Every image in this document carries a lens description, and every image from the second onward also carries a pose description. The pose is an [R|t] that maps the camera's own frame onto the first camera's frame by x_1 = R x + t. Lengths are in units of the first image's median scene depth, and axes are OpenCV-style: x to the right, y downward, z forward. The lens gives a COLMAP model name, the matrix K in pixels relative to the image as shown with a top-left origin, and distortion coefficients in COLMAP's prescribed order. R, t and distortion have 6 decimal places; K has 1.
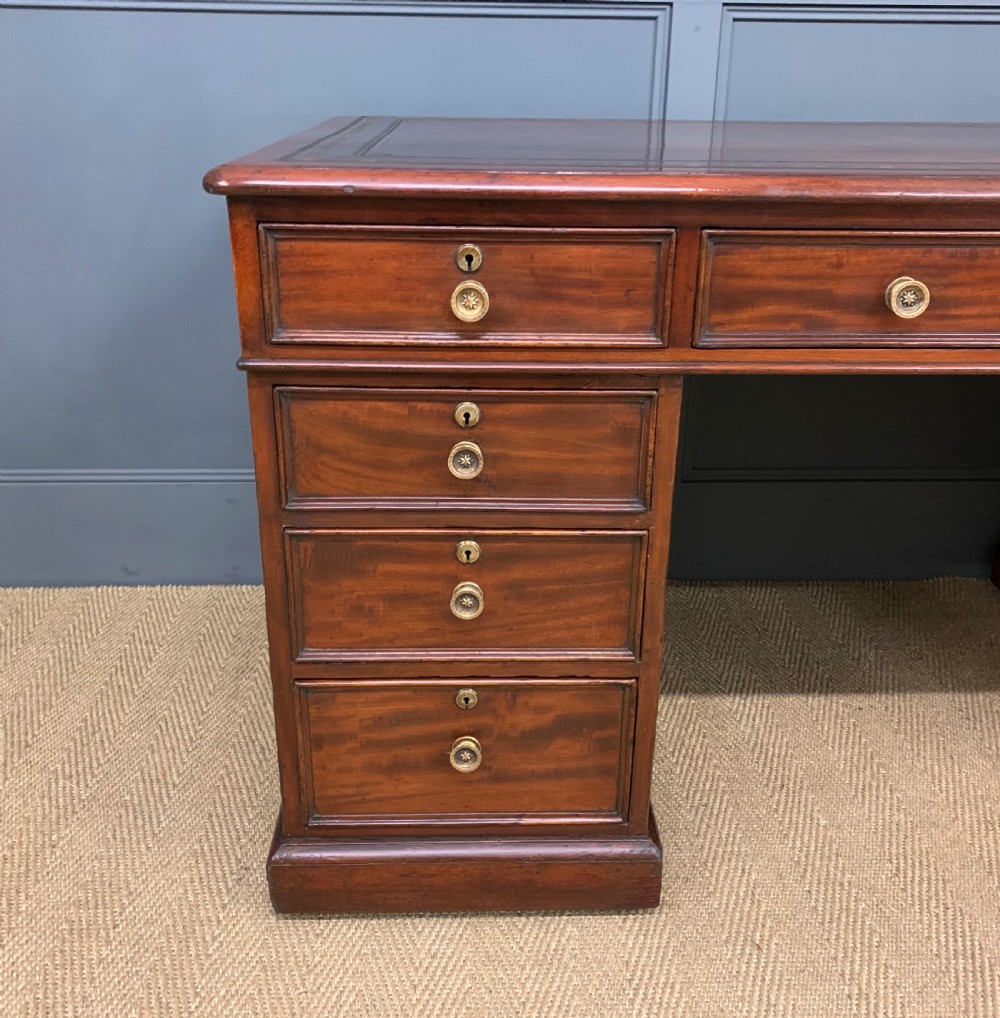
lens RADIAL K [[1043.7, 0, 503.1], [0, 1043.7, 506.6], [0, 0, 1]] dist [0.042787, 0.000000]
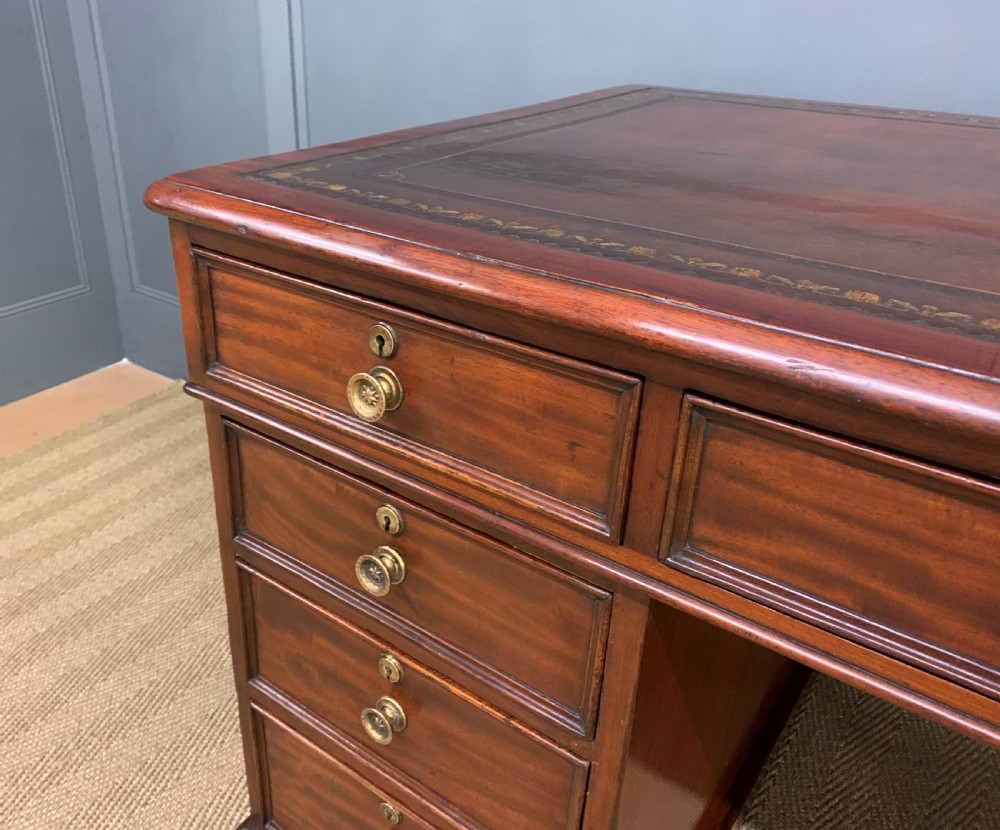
lens RADIAL K [[855.5, 0, 433.8], [0, 855.5, 401.7], [0, 0, 1]] dist [0.027326, -0.030983]
pose [[0.773025, 0.285457, -0.566521, 0.311044], [-0.251505, 0.957763, 0.139413, -0.256133], [0.582389, 0.034713, 0.812168, 0.471699]]
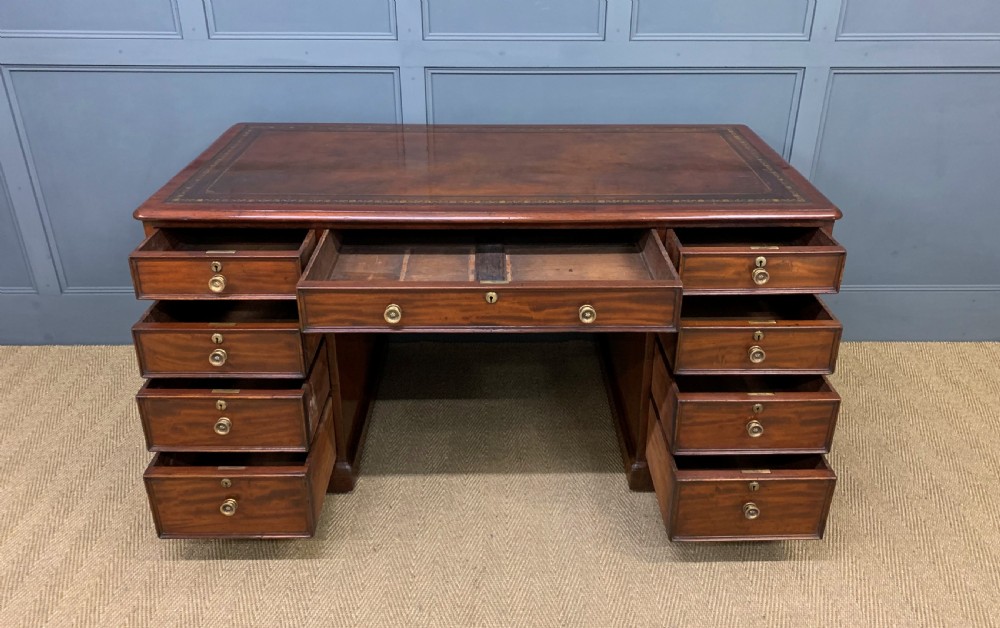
lens RADIAL K [[803.4, 0, 507.5], [0, 803.4, 300.4], [0, 0, 1]] dist [0.021174, -0.005628]
pose [[0.999921, 0.002164, -0.012369, 0.595339], [-0.001373, 0.997976, 0.063573, -0.189522], [0.012481, -0.063551, 0.997901, -0.899915]]
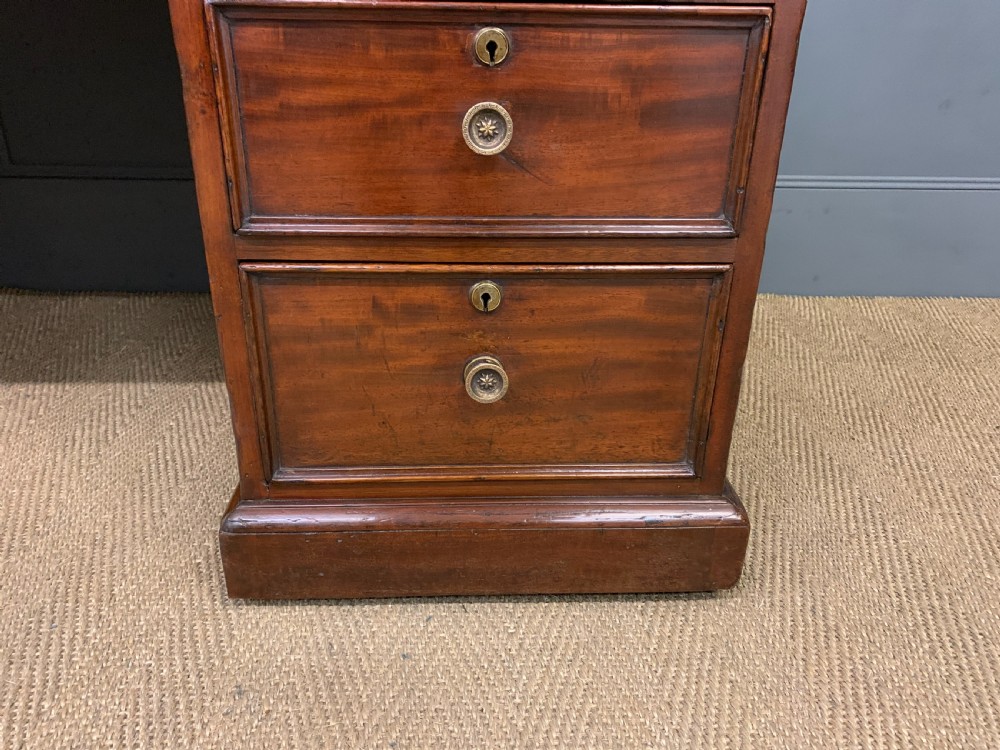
lens RADIAL K [[769.3, 0, 489.5], [0, 769.3, 374.9], [0, 0, 1]] dist [0.020744, -0.016327]
pose [[0.999910, 0.005502, 0.012212, 1.093122], [-0.005848, 0.999578, 0.028461, 0.236466], [-0.012050, -0.028530, 0.999520, 0.540809]]
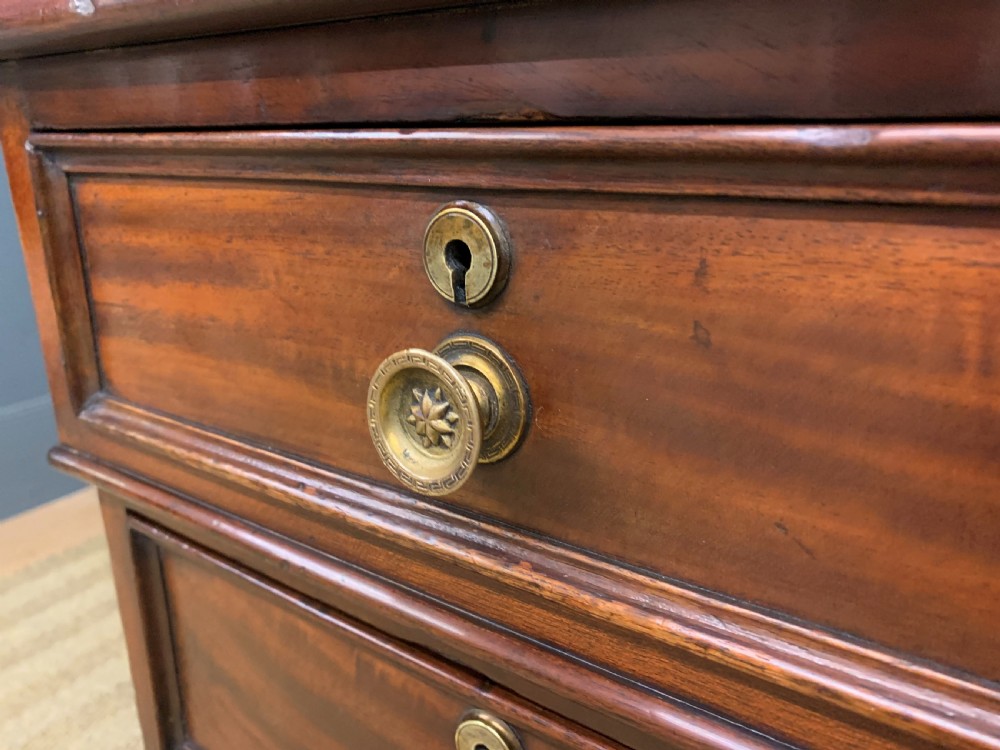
lens RADIAL K [[769.3, 0, 504.2], [0, 769.3, 369.6], [0, 0, 1]] dist [0.020744, -0.016327]
pose [[0.798771, 0.154638, -0.581422, 0.080128], [-0.212029, 0.976755, -0.031508, -0.182597], [0.563035, 0.148446, 0.812992, 0.758975]]
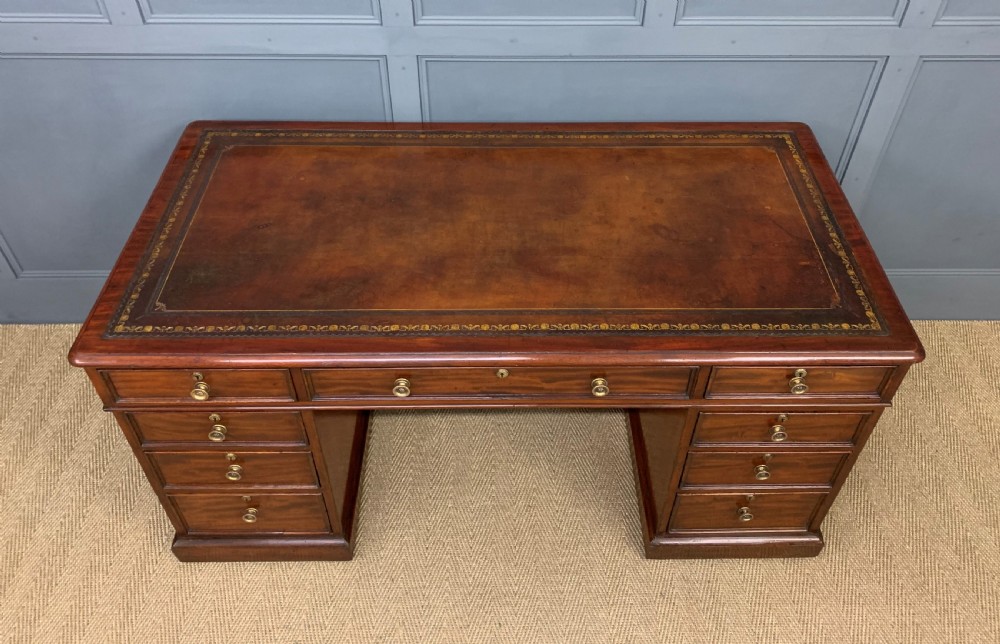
lens RADIAL K [[794.0, 0, 509.6], [0, 794.0, 249.3], [0, 0, 1]] dist [0.015501, -0.001580]
pose [[0.999880, 0.012369, -0.009289, 0.562738], [-0.008461, 0.940024, 0.341004, -0.941973], [0.012950, -0.340885, 0.940016, -0.416484]]
